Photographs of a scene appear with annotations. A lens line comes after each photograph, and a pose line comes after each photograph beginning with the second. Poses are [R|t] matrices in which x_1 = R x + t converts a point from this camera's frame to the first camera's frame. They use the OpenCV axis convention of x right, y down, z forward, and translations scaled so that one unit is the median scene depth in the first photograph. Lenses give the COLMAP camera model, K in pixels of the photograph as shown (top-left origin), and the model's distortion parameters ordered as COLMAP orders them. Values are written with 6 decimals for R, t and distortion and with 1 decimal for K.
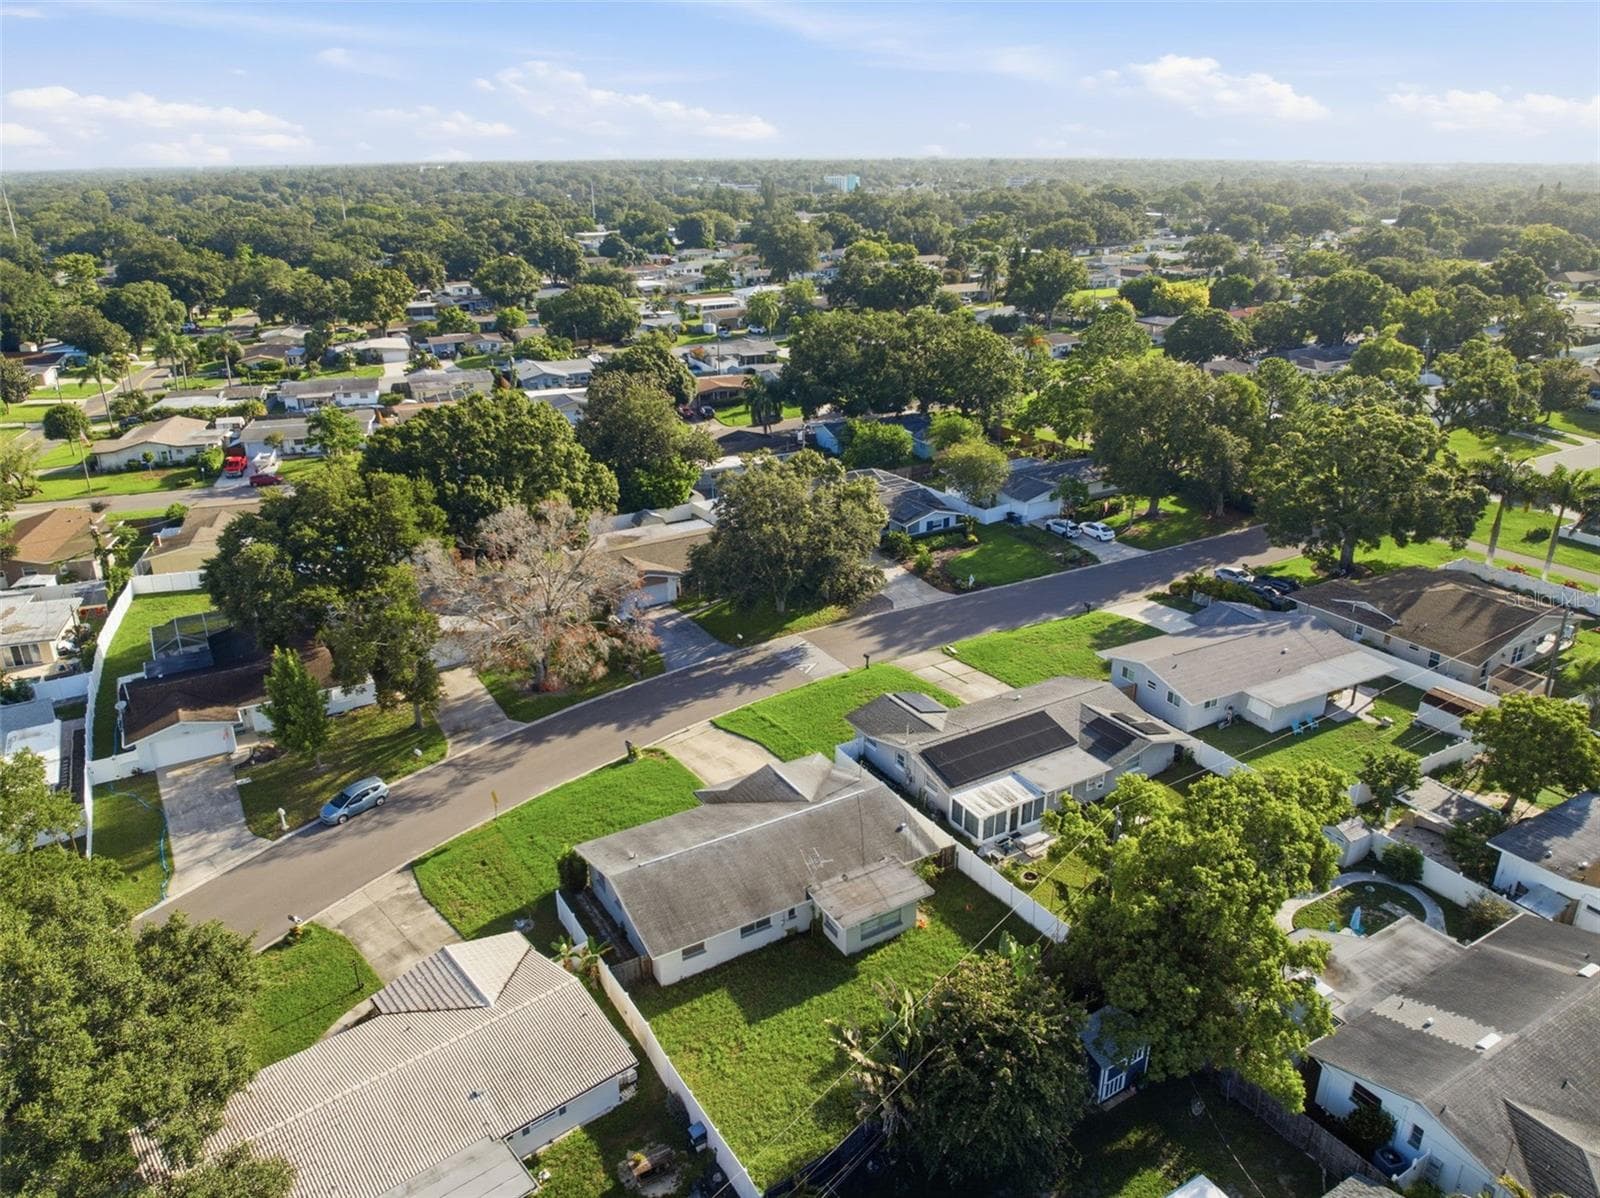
lens RADIAL K [[1119.8, 0, 801.5], [0, 1119.8, 595.3], [0, 0, 1]] dist [-0.037655, 0.003535]
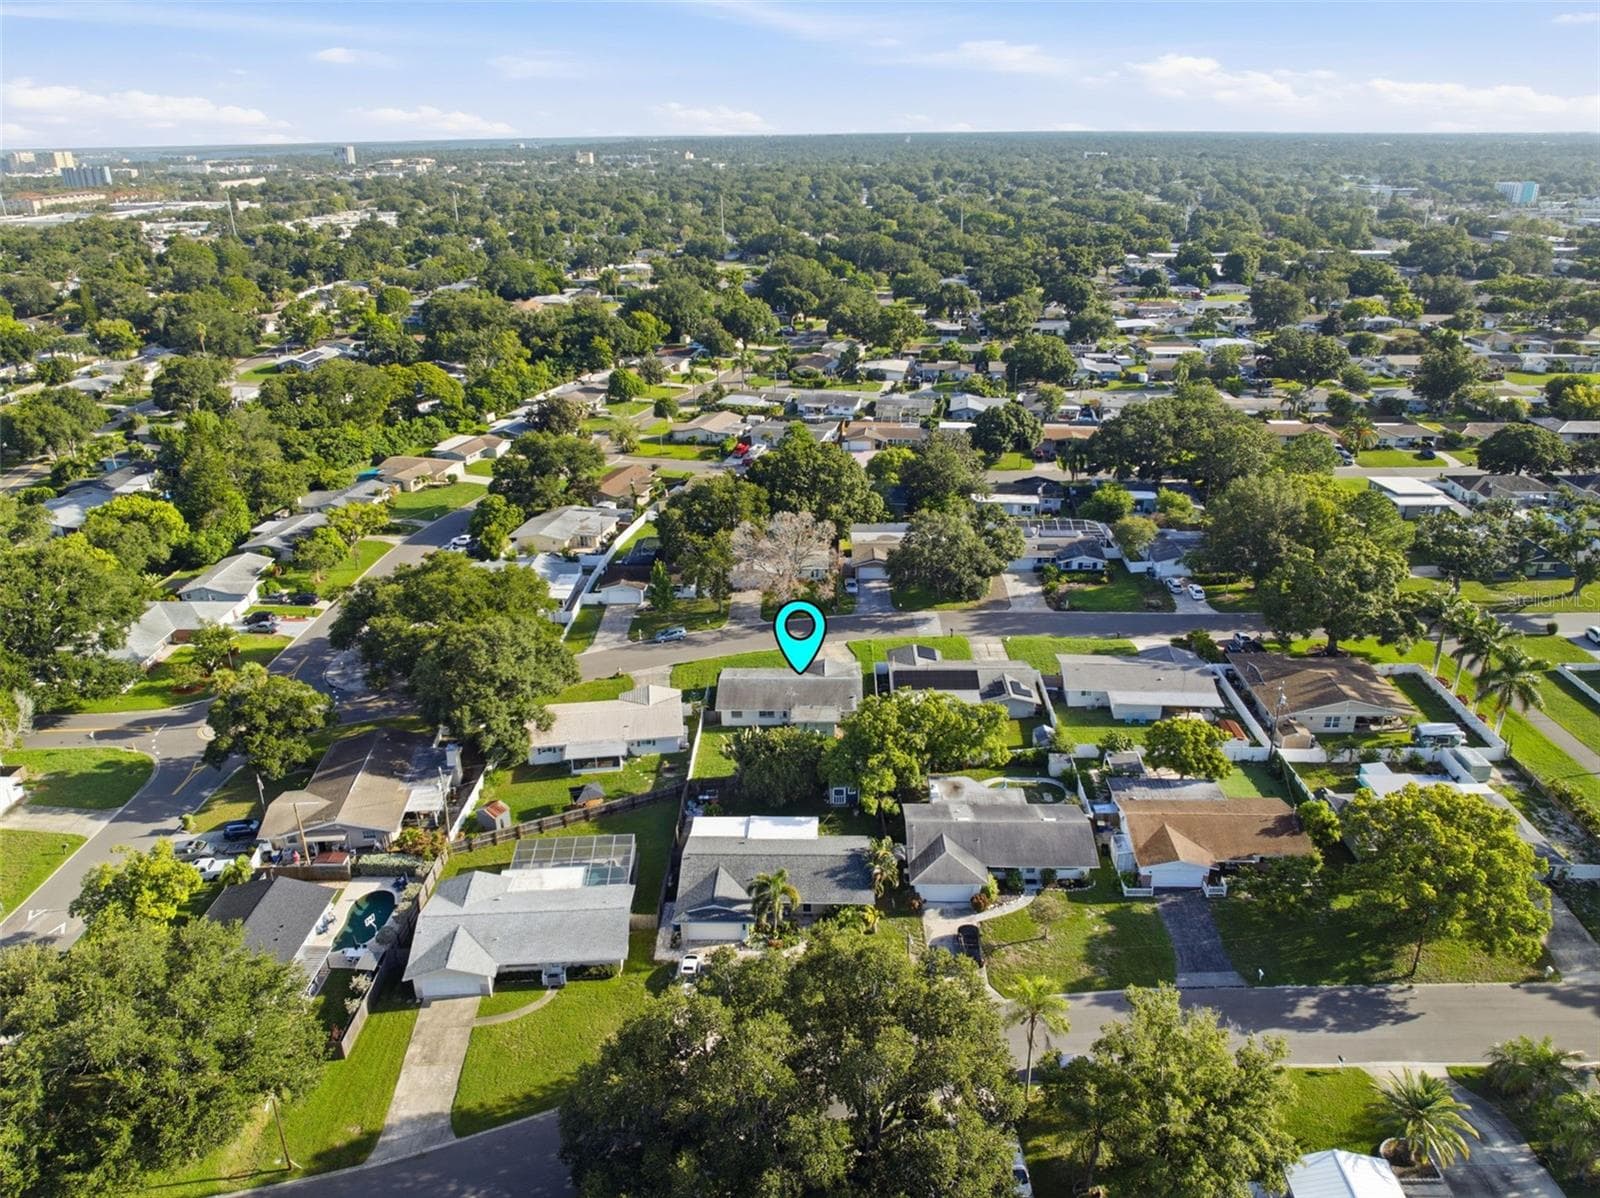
lens RADIAL K [[1119.8, 0, 801.5], [0, 1119.8, 595.3], [0, 0, 1]] dist [-0.037655, 0.003535]
pose [[0.843953, 0.202786, -0.496610, 0.566202], [-0.190457, 0.978750, 0.075996, -0.067897], [0.501468, 0.030446, 0.864640, -0.490914]]
